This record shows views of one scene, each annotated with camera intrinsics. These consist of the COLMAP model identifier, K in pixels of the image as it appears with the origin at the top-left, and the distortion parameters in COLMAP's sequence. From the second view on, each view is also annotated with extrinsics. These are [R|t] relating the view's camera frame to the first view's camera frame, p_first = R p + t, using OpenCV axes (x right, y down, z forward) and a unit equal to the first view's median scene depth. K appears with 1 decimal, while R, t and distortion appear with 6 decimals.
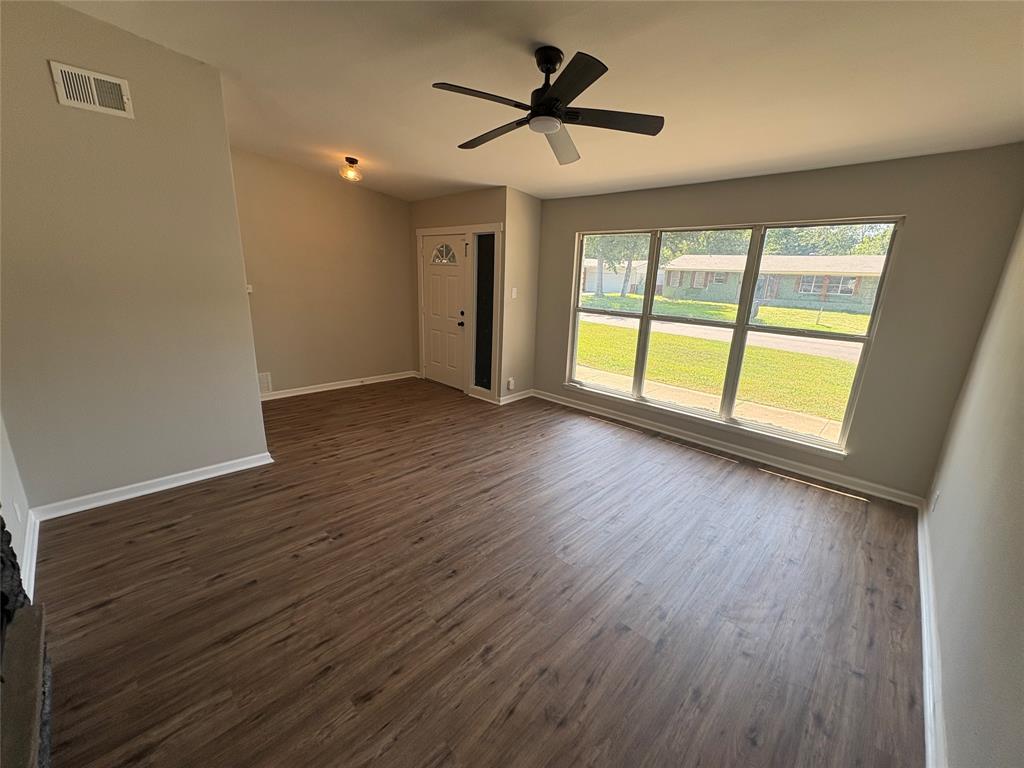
lens RADIAL K [[408.1, 0, 512.0], [0, 408.1, 384.0], [0, 0, 1]] dist [0.000665, 0.000218]
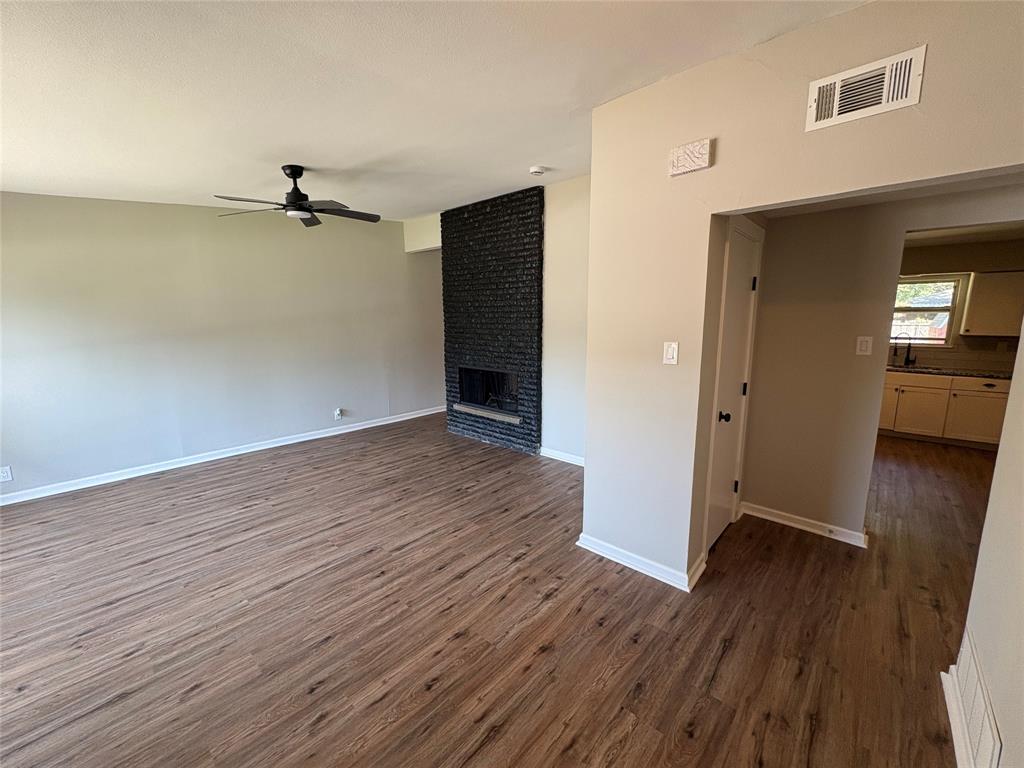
lens RADIAL K [[408.1, 0, 512.0], [0, 408.1, 384.0], [0, 0, 1]] dist [0.000665, 0.000218]
pose [[-0.999041, -0.035725, -0.025300, -0.458205], [-0.042962, 0.911087, 0.409968, -0.496044], [0.008404, 0.410662, -0.911749, 1.789549]]
